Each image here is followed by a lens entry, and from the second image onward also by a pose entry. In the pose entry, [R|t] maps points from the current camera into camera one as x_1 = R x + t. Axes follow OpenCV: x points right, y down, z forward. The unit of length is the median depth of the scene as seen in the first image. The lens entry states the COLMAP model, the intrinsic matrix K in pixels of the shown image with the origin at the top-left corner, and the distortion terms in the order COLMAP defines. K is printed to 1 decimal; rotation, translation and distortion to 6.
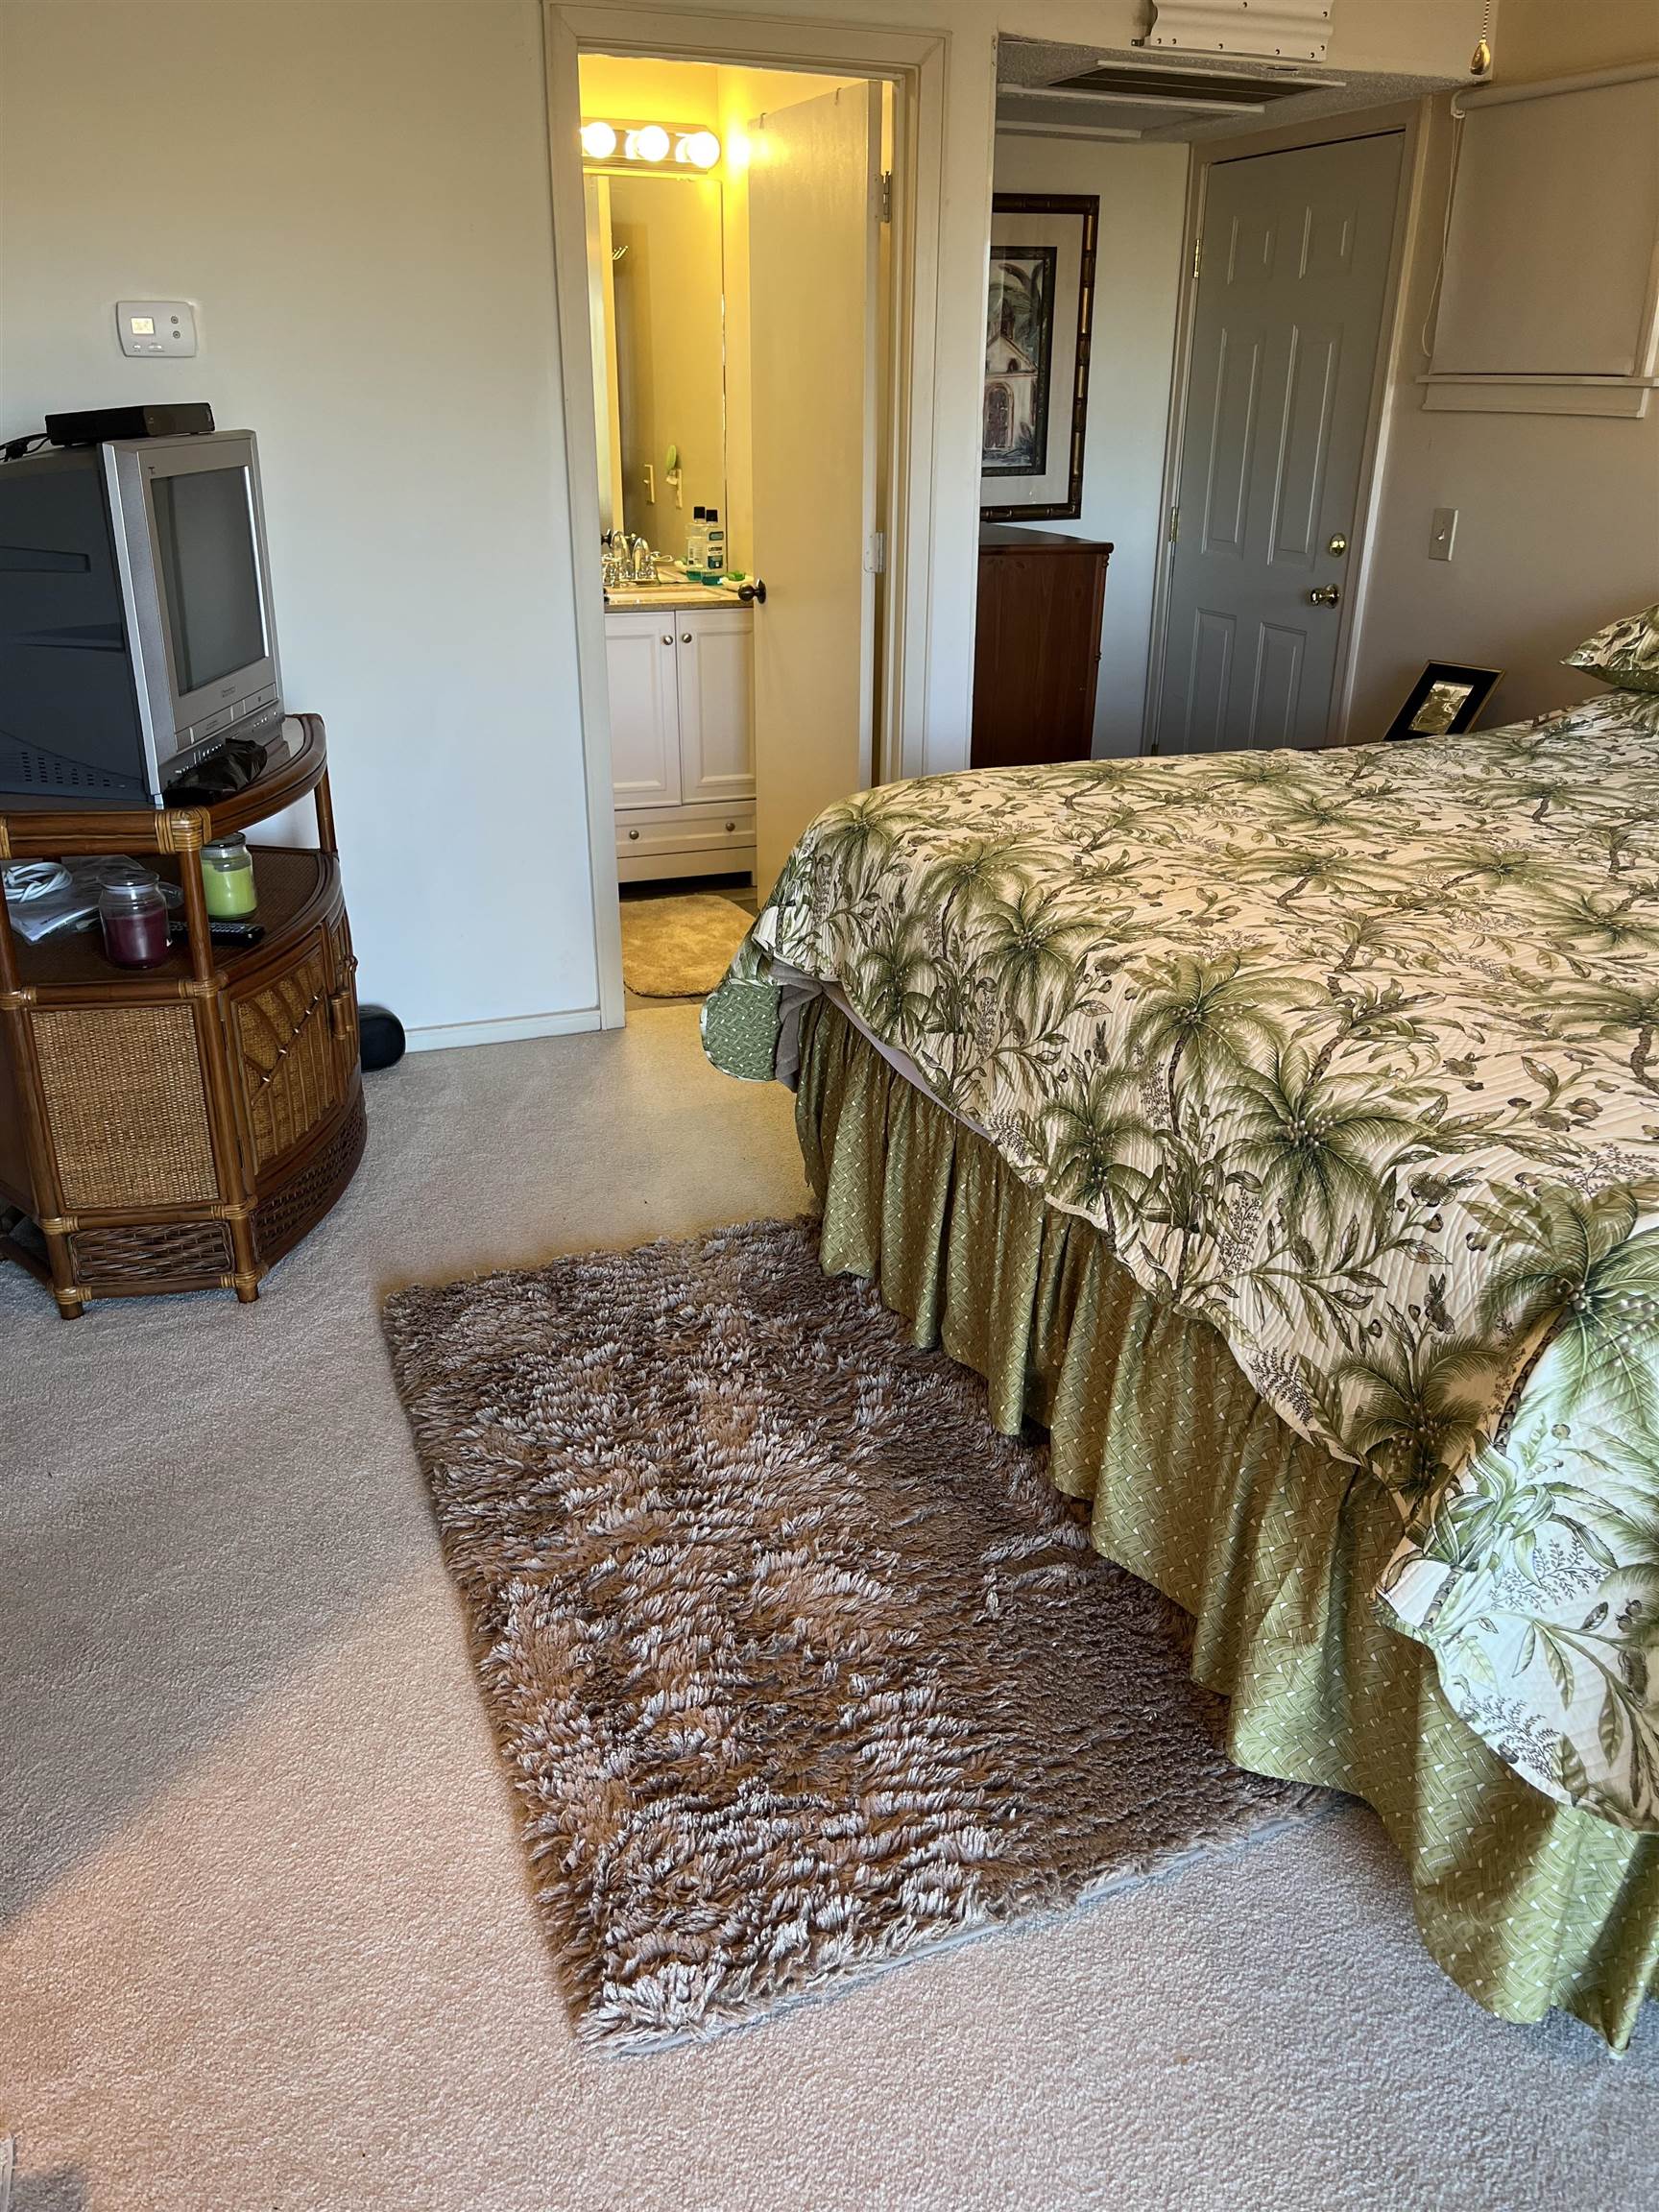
lens RADIAL K [[1667.9, 0, 822.4], [0, 1667.9, 1120.2], [0, 0, 1]] dist [0.048047, -0.077822]
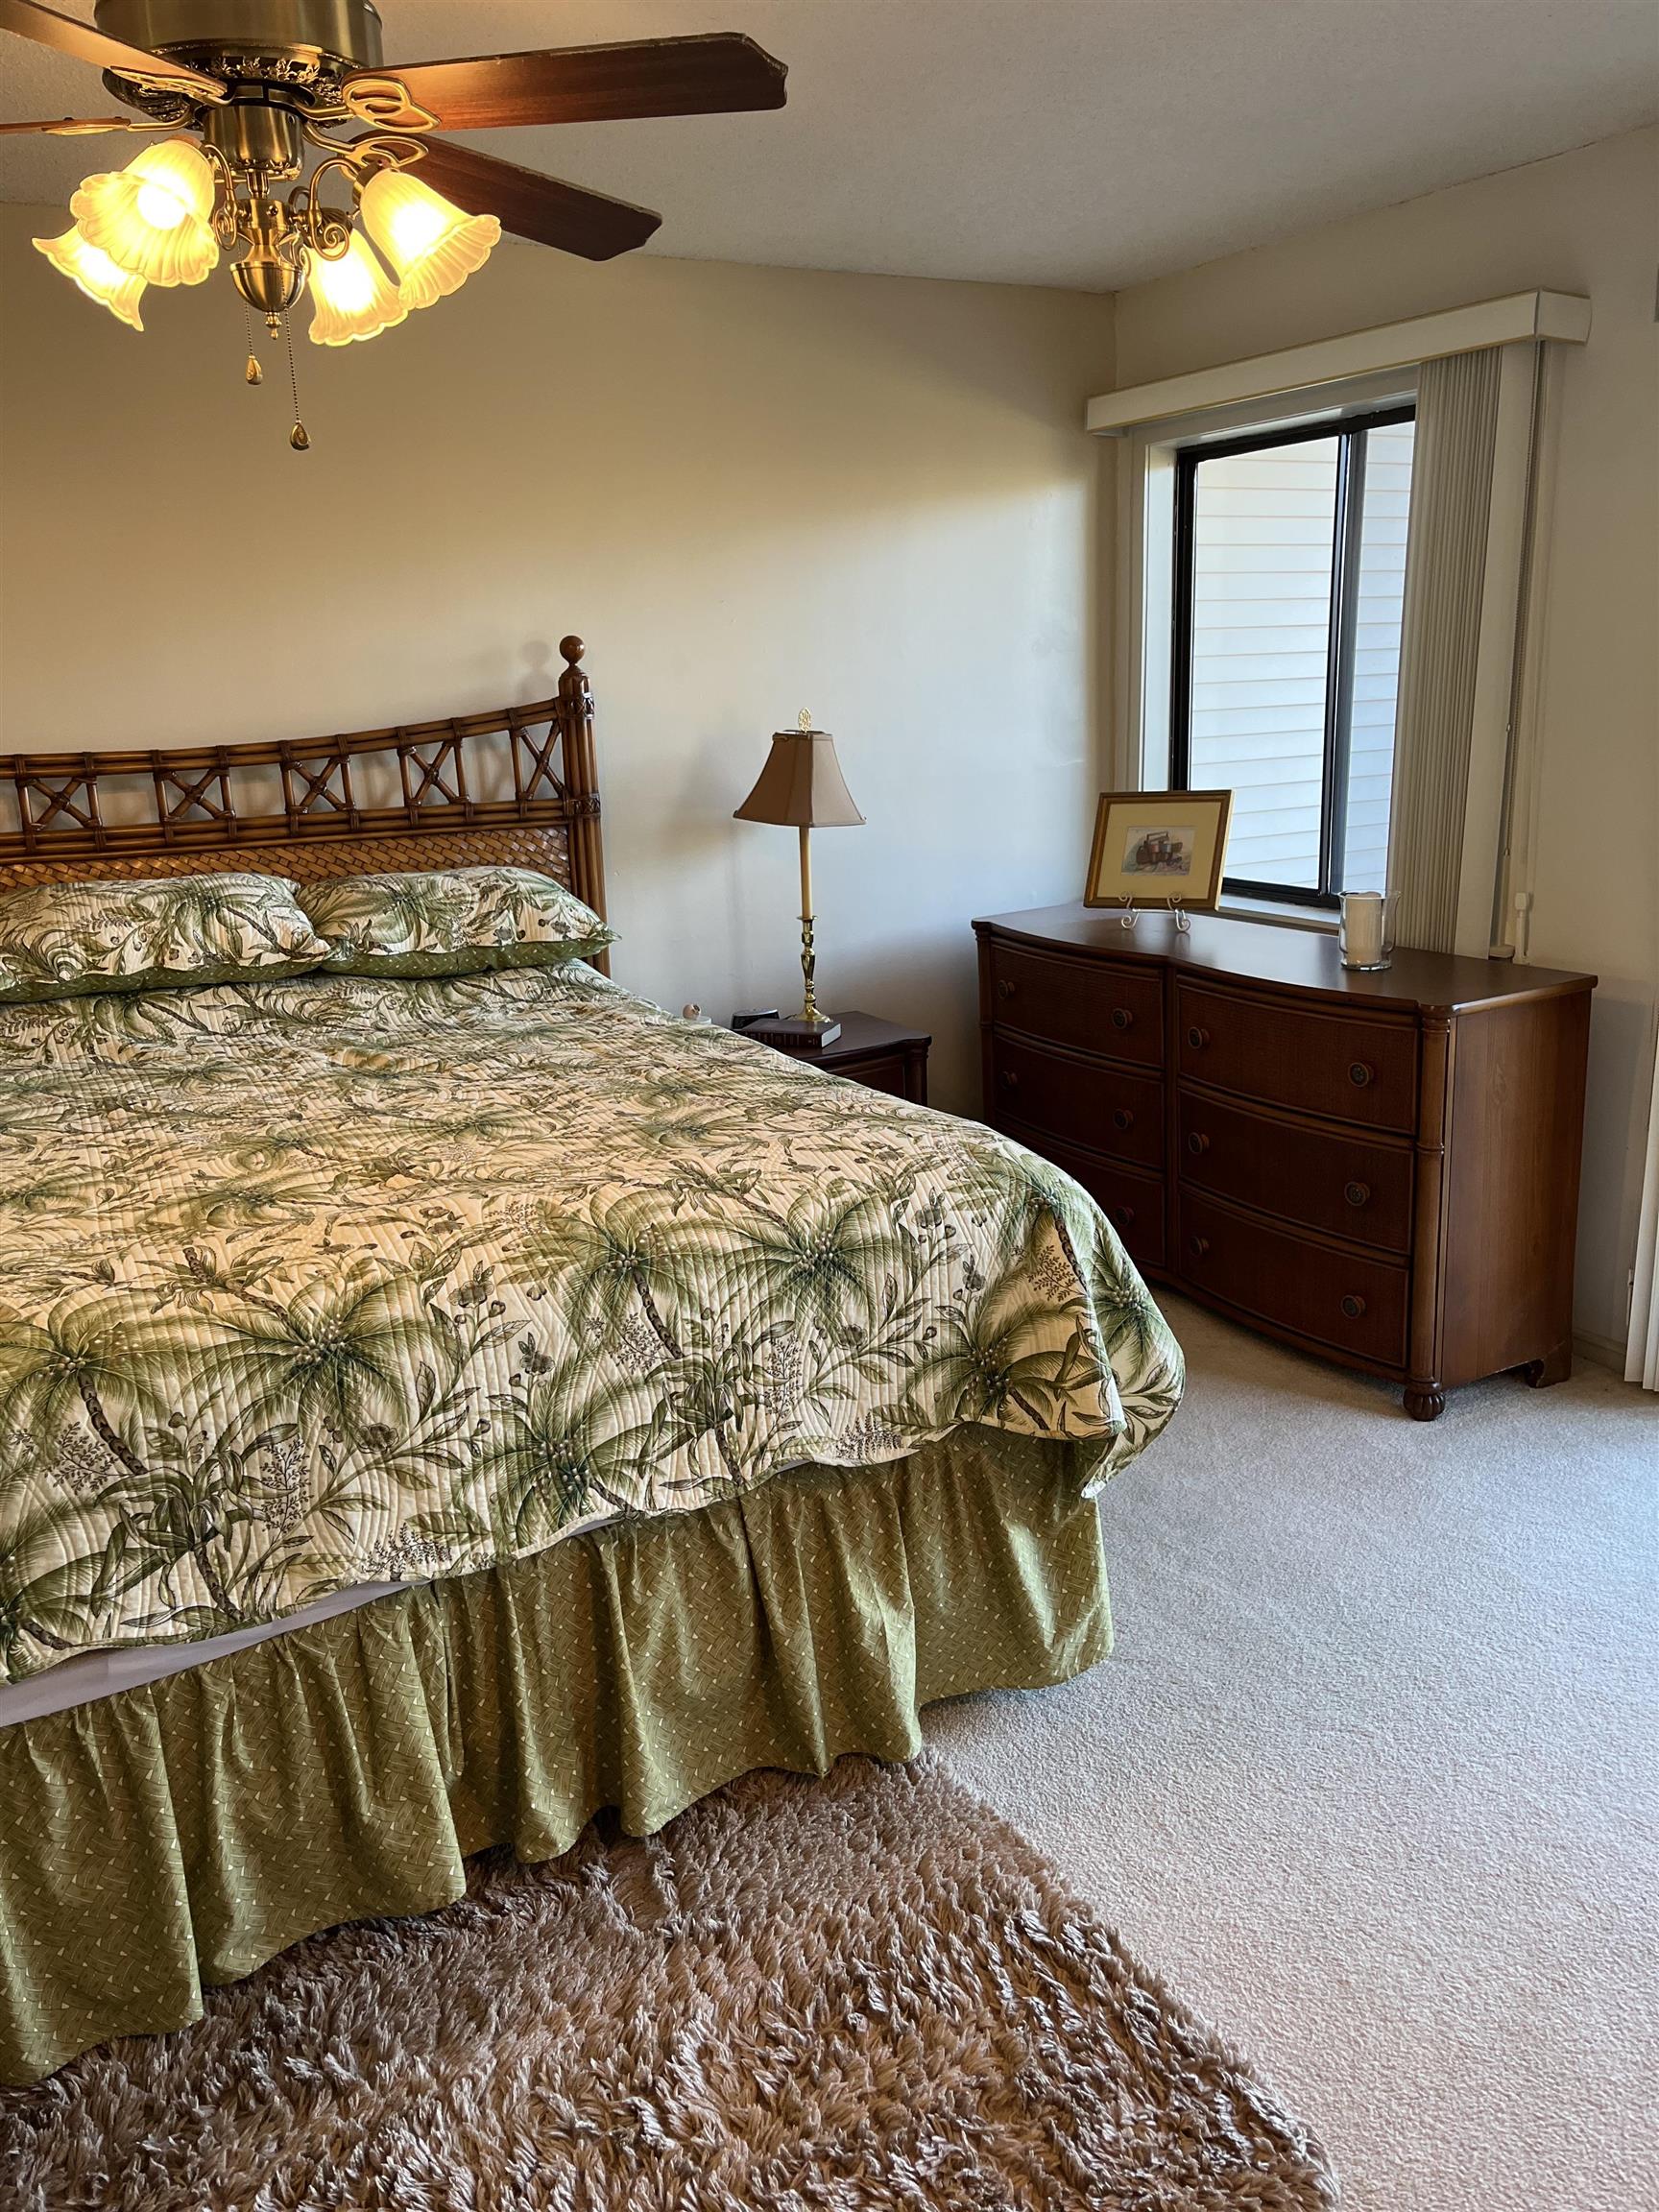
lens RADIAL K [[1667.9, 0, 822.4], [0, 1667.9, 1120.2], [0, 0, 1]] dist [0.048047, -0.077822]
pose [[-0.133114, -0.258400, 0.956823, -0.785396], [0.434097, 0.852685, 0.290668, -0.391694], [-0.890977, 0.454046, -0.001334, 0.842761]]
